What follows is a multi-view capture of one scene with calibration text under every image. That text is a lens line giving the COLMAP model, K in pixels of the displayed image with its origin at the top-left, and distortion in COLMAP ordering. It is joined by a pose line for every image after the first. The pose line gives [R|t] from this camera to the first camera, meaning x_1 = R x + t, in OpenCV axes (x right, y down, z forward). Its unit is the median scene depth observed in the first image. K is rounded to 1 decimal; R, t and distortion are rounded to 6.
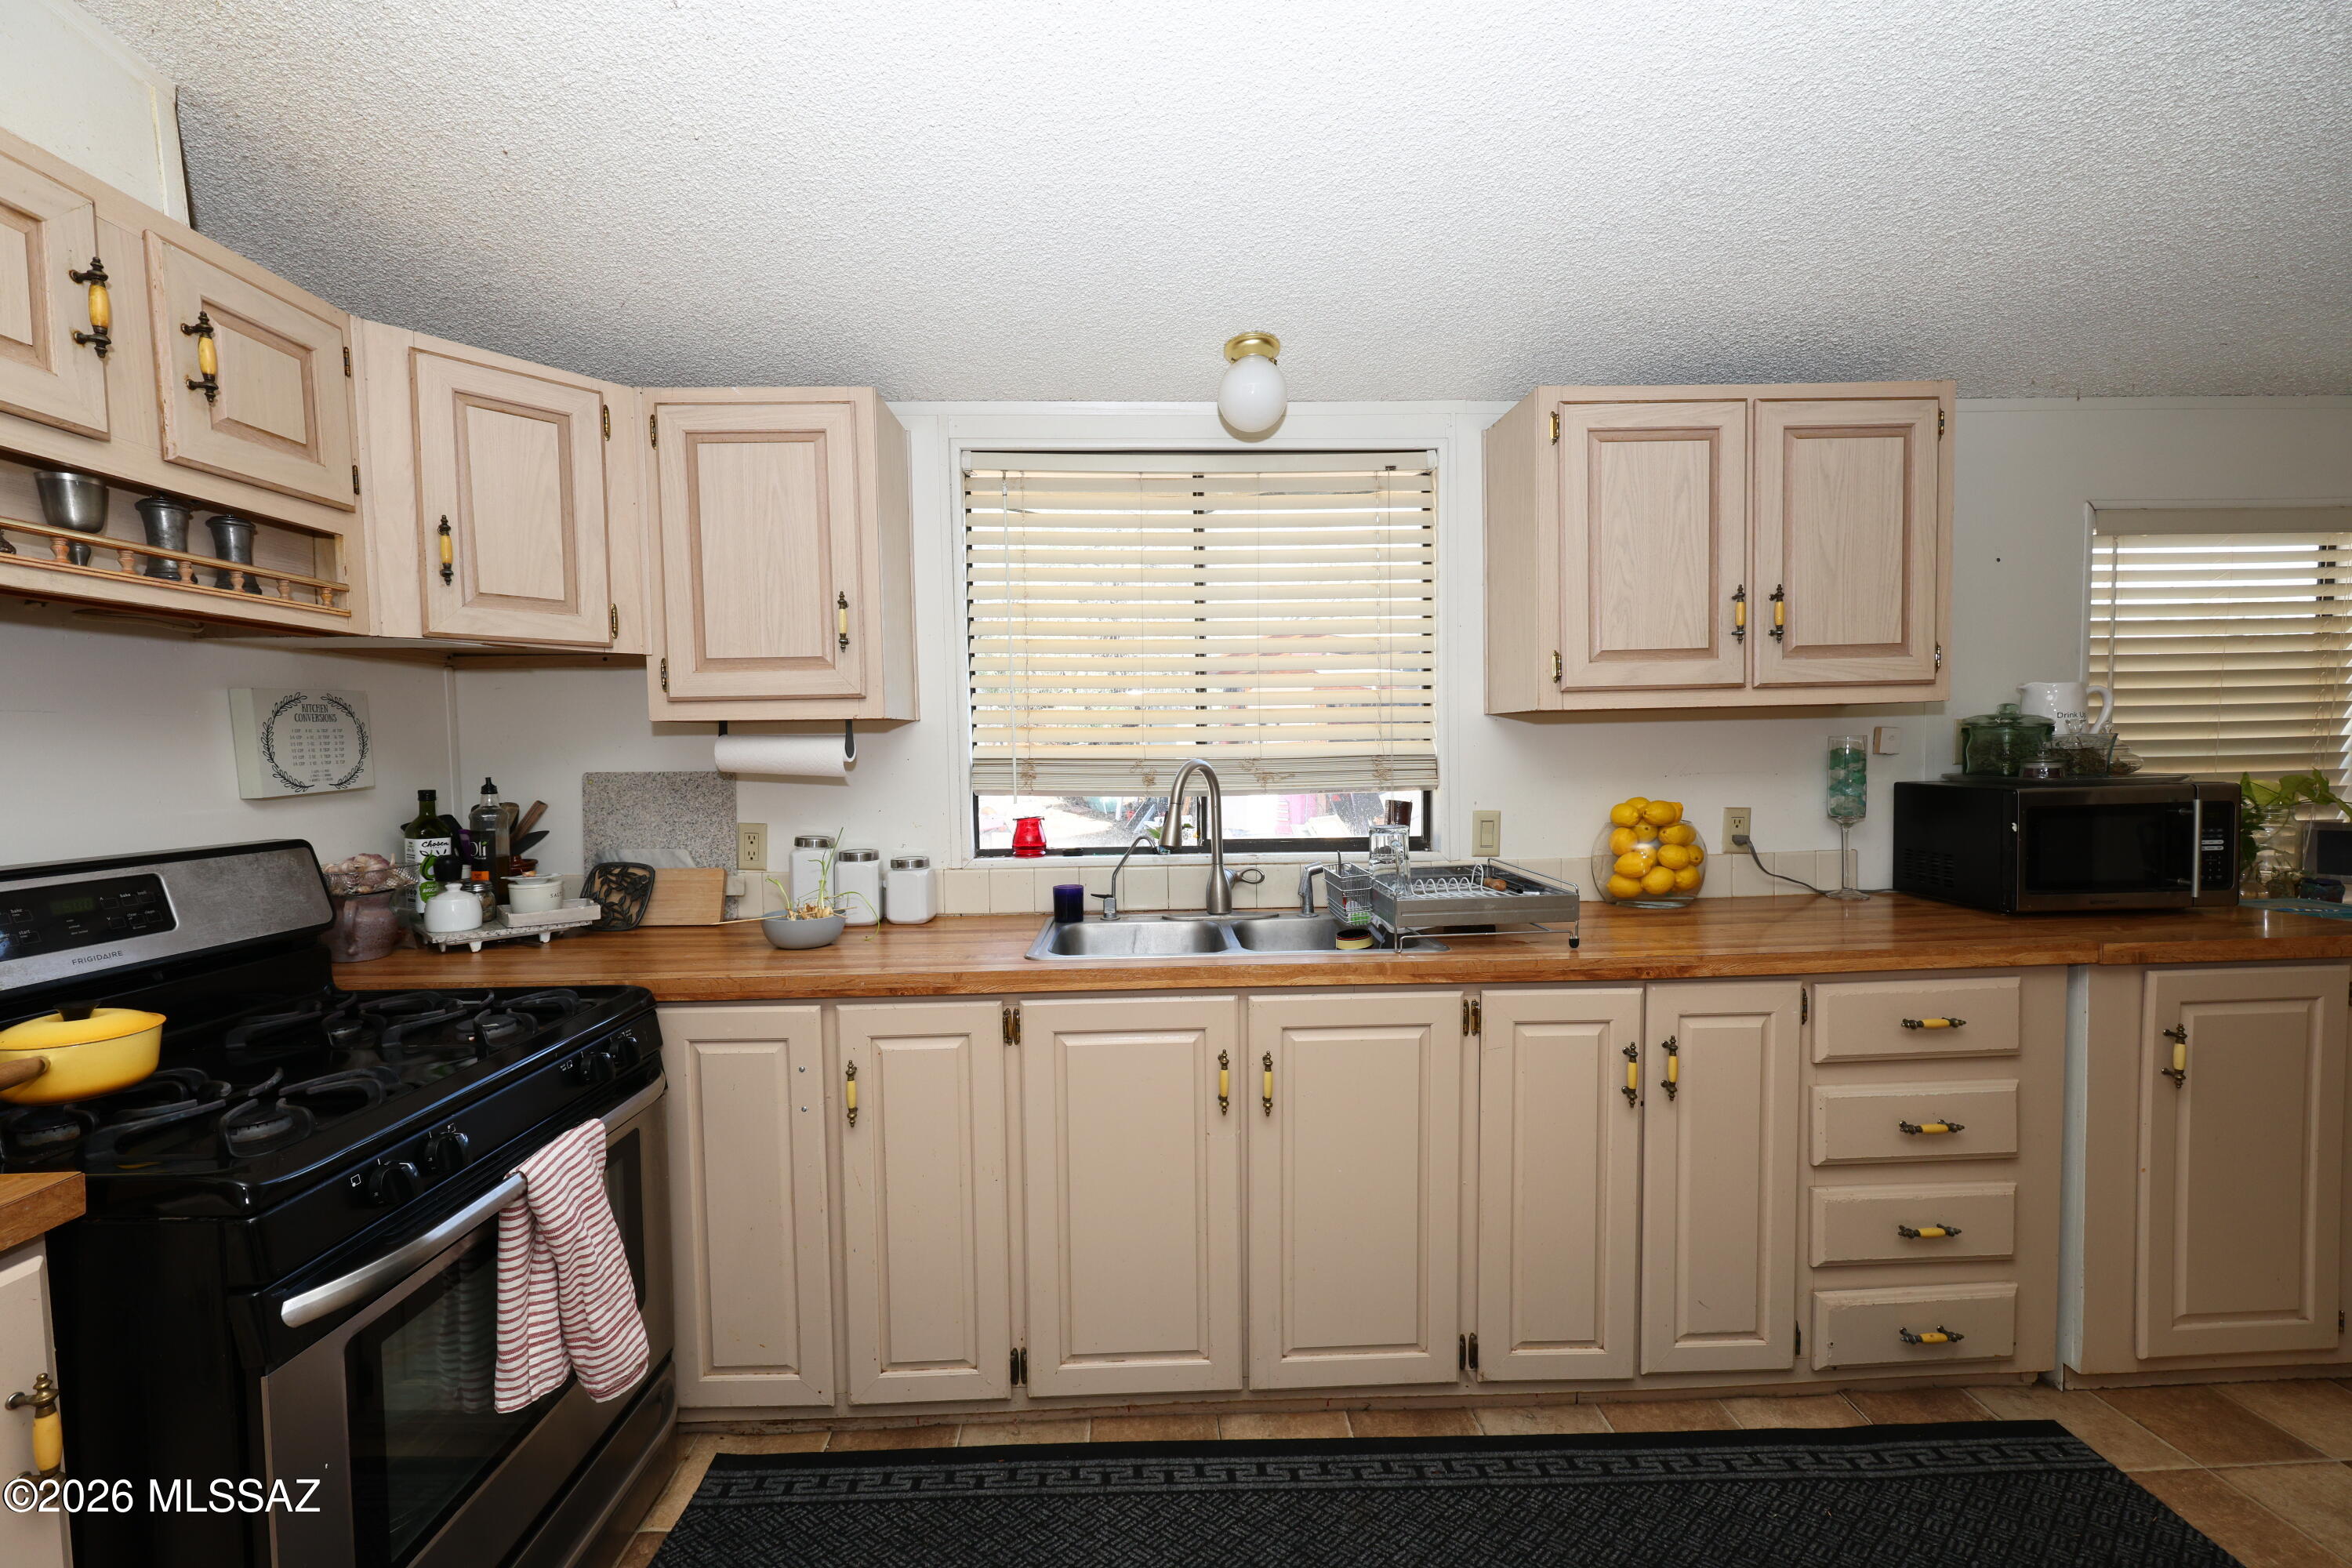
lens RADIAL K [[938.5, 0, 1178.2], [0, 938.5, 781.3], [0, 0, 1]] dist [-0.002108, 0.000285]
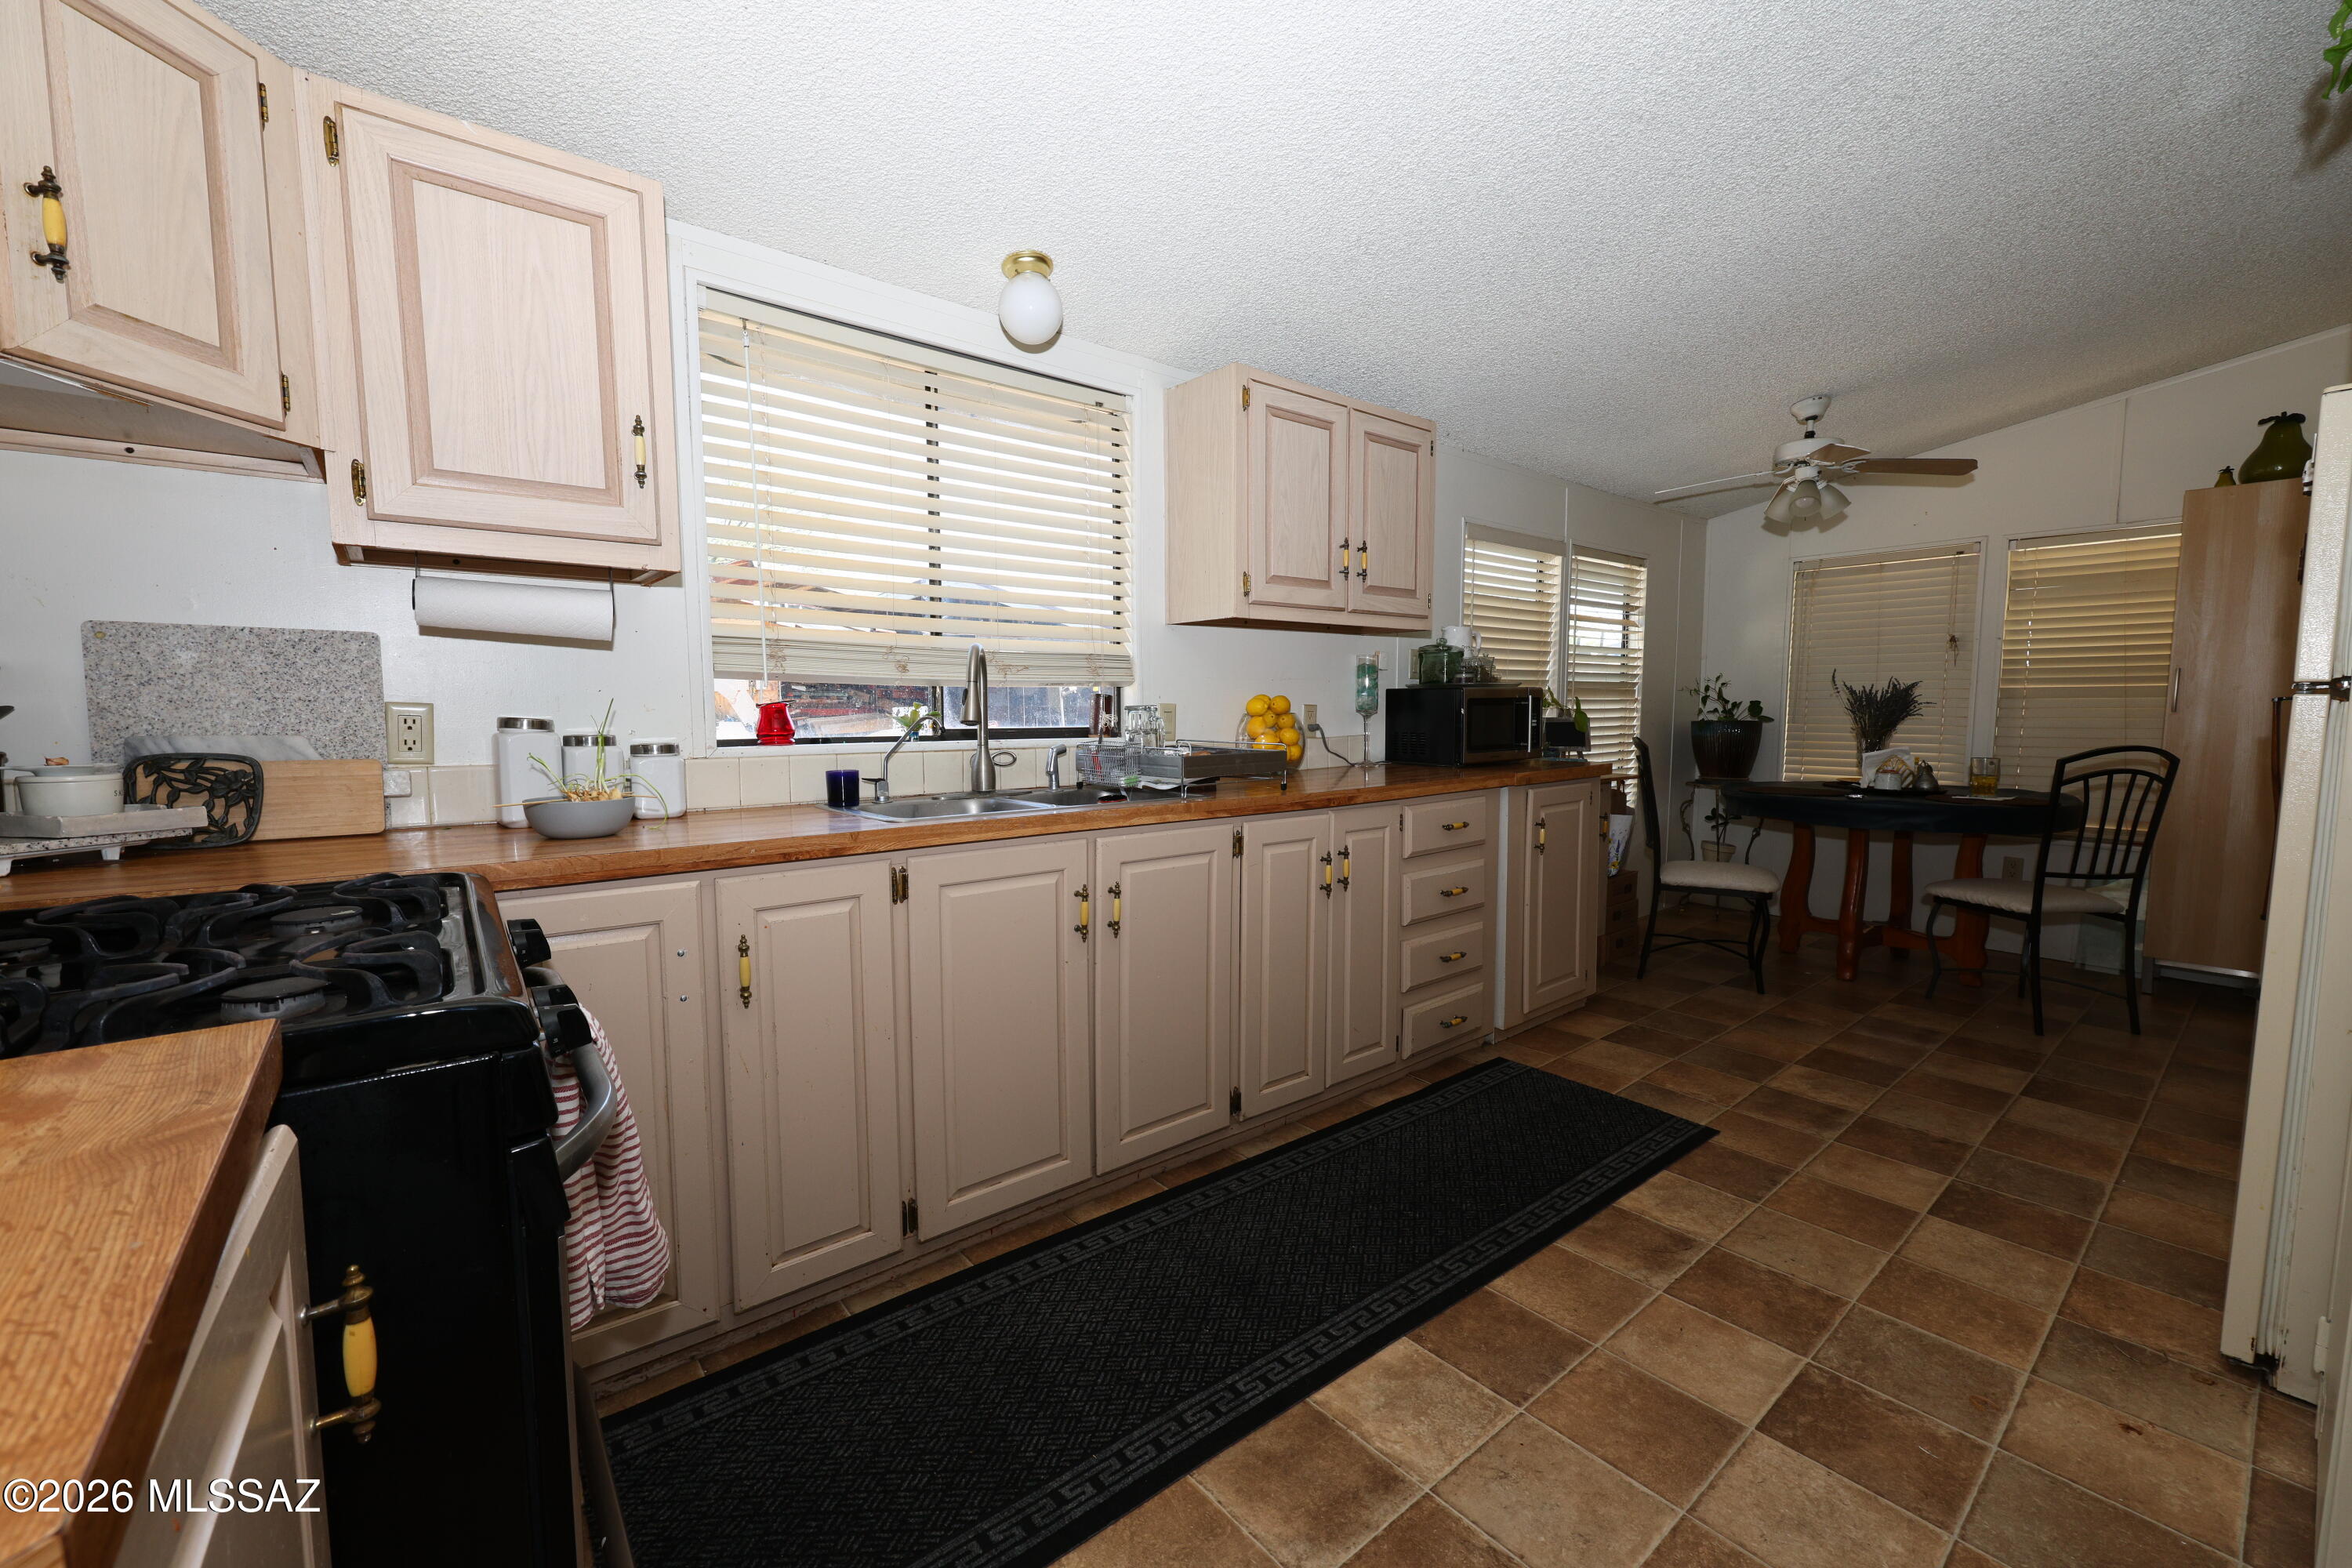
lens RADIAL K [[938.5, 0, 1182.7], [0, 938.5, 780.7], [0, 0, 1]] dist [-0.002108, 0.000285]
pose [[0.794078, -0.035337, 0.606788, -0.473470], [0.018268, 0.999245, 0.034286, 0.105607], [-0.607541, -0.016141, 0.794124, 0.012741]]
